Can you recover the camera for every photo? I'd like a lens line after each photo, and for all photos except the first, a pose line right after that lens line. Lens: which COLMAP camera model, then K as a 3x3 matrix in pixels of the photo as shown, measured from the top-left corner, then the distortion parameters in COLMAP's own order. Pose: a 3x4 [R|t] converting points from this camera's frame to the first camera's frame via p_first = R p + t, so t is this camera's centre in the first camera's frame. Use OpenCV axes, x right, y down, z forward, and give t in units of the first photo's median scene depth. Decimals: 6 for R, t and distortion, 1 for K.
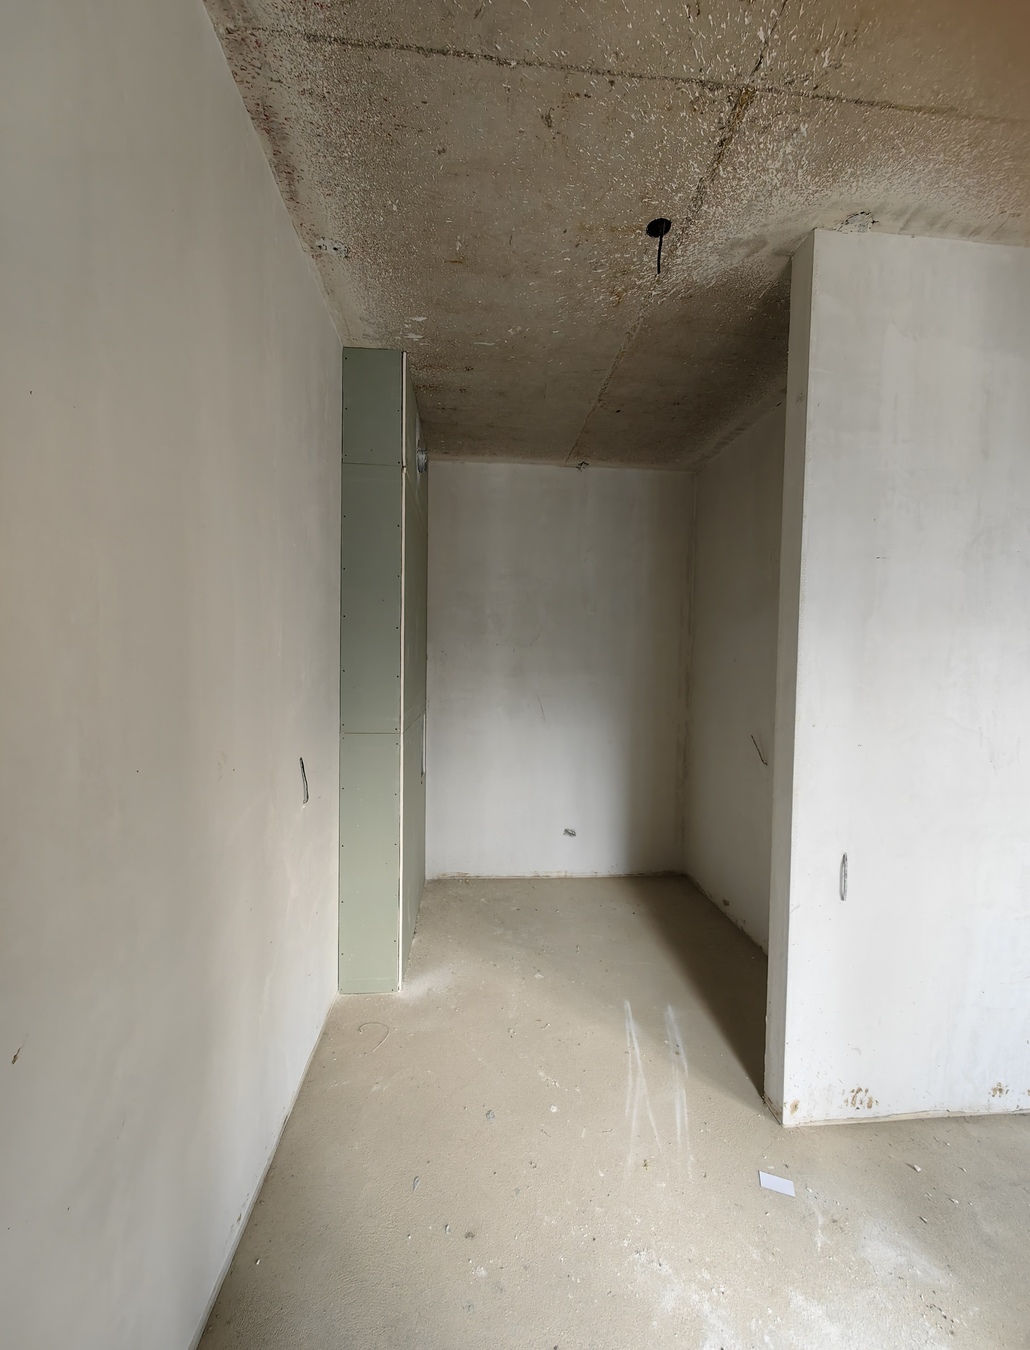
lens RADIAL K [[529.6, 0, 503.9], [0, 529.6, 689.7], [0, 0, 1]] dist [0.012628, -0.004201]
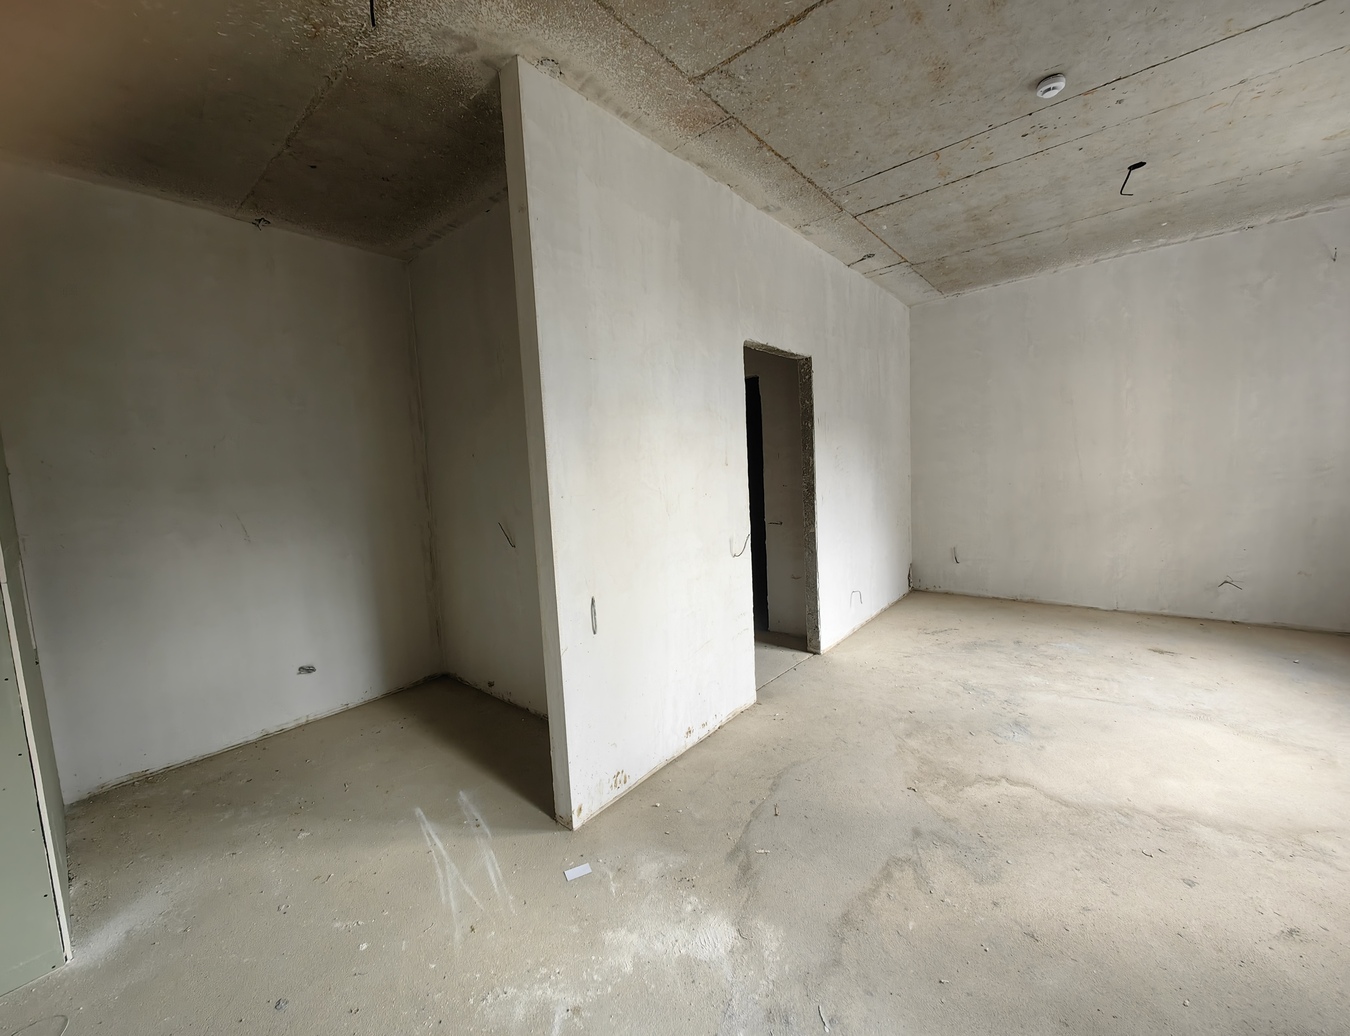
lens RADIAL K [[532.3, 0, 657.9], [0, 532.3, 517.0], [0, 0, 1]] dist [0.010782, -0.003202]
pose [[0.715722, -0.121692, 0.687701, -0.081874], [0.092545, 0.992544, 0.079319, 0.033034], [-0.692226, 0.006873, 0.721648, -0.010479]]
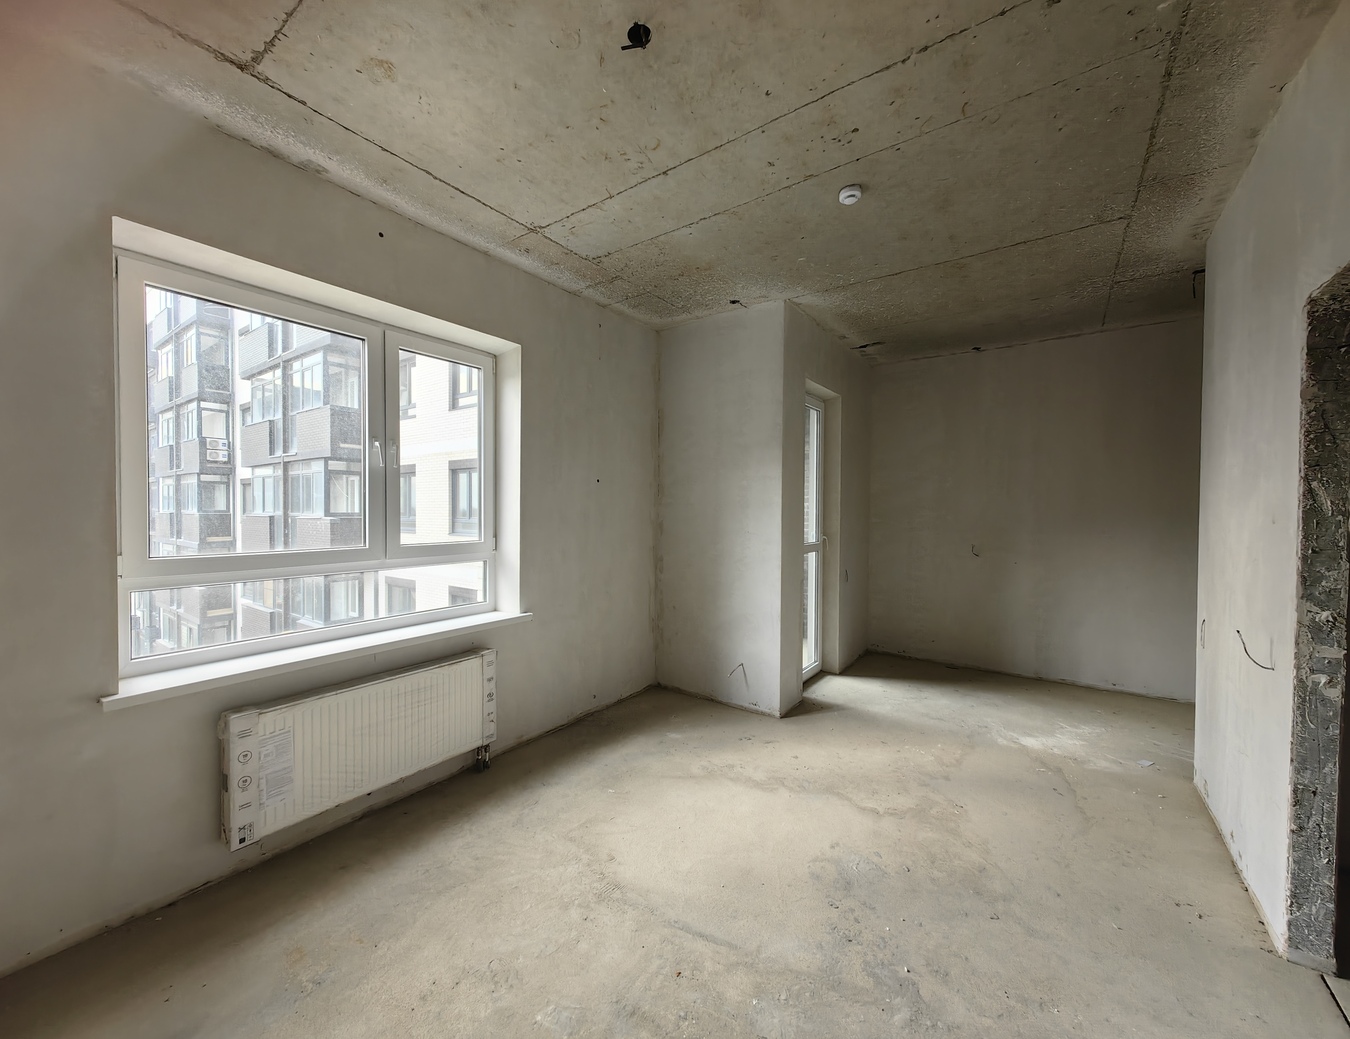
lens RADIAL K [[534.2, 0, 655.2], [0, 534.2, 518.6], [0, 0, 1]] dist [0.011240, -0.003710]
pose [[-0.664363, -0.005929, -0.747386, 2.512959], [-0.044245, 0.998527, 0.031408, 0.036914], [0.746099, 0.053934, -0.663647, 0.725597]]
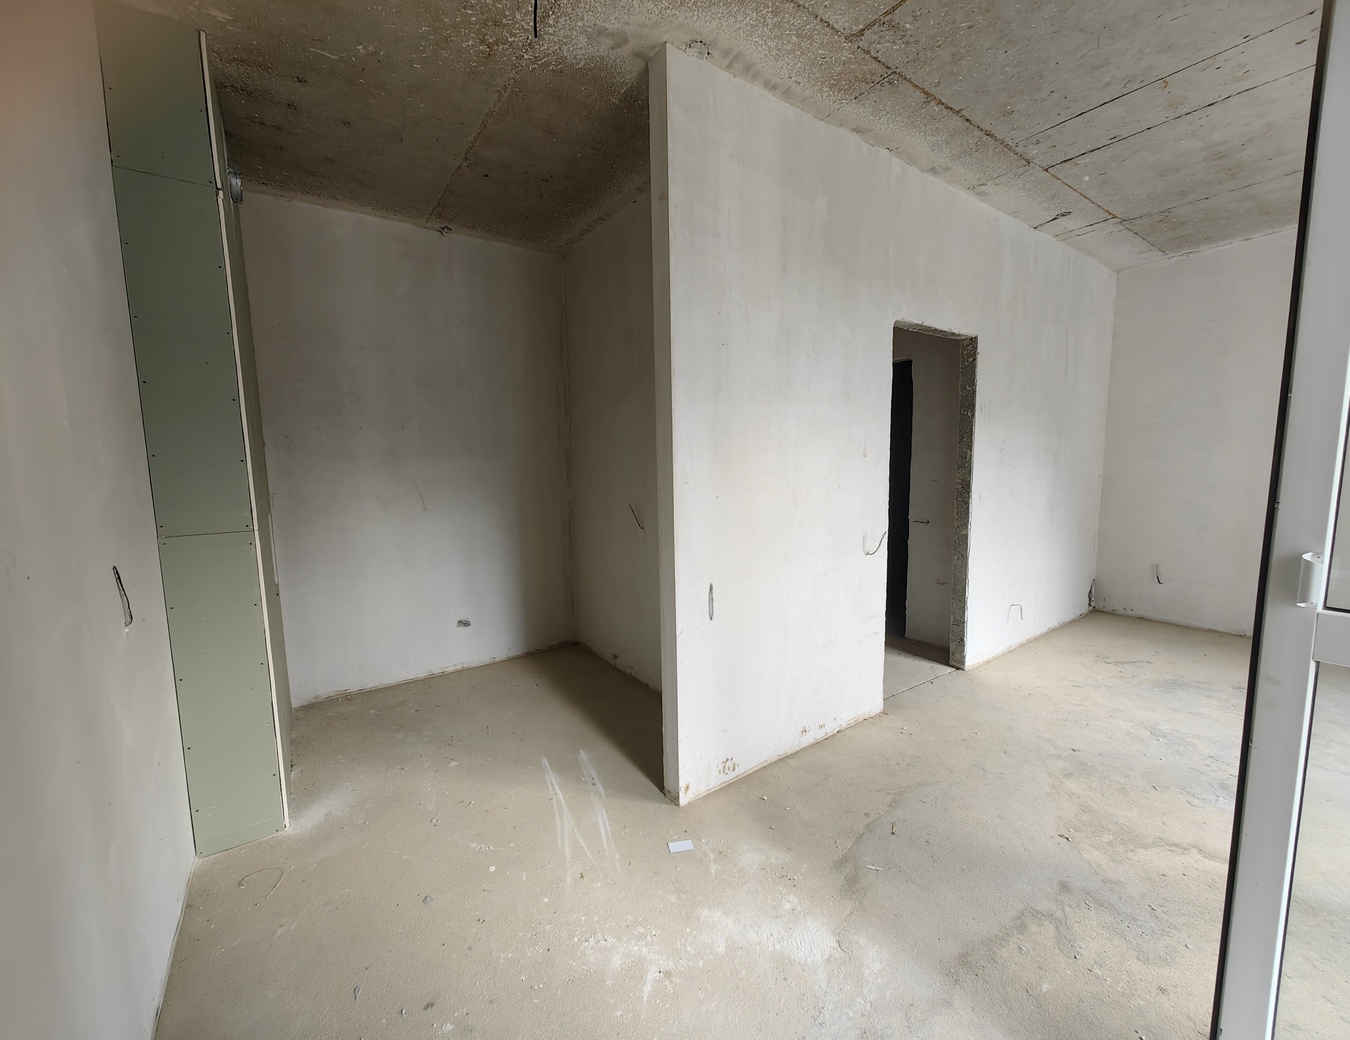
lens RADIAL K [[532.7, 0, 652.4], [0, 532.7, 519.3], [0, 0, 1]] dist [0.011479, -0.003987]
pose [[0.872494, -0.092089, 0.479868, -0.067835], [0.055968, 0.994451, 0.089078, 0.033392], [-0.485409, -0.050863, 0.872807, -0.024942]]
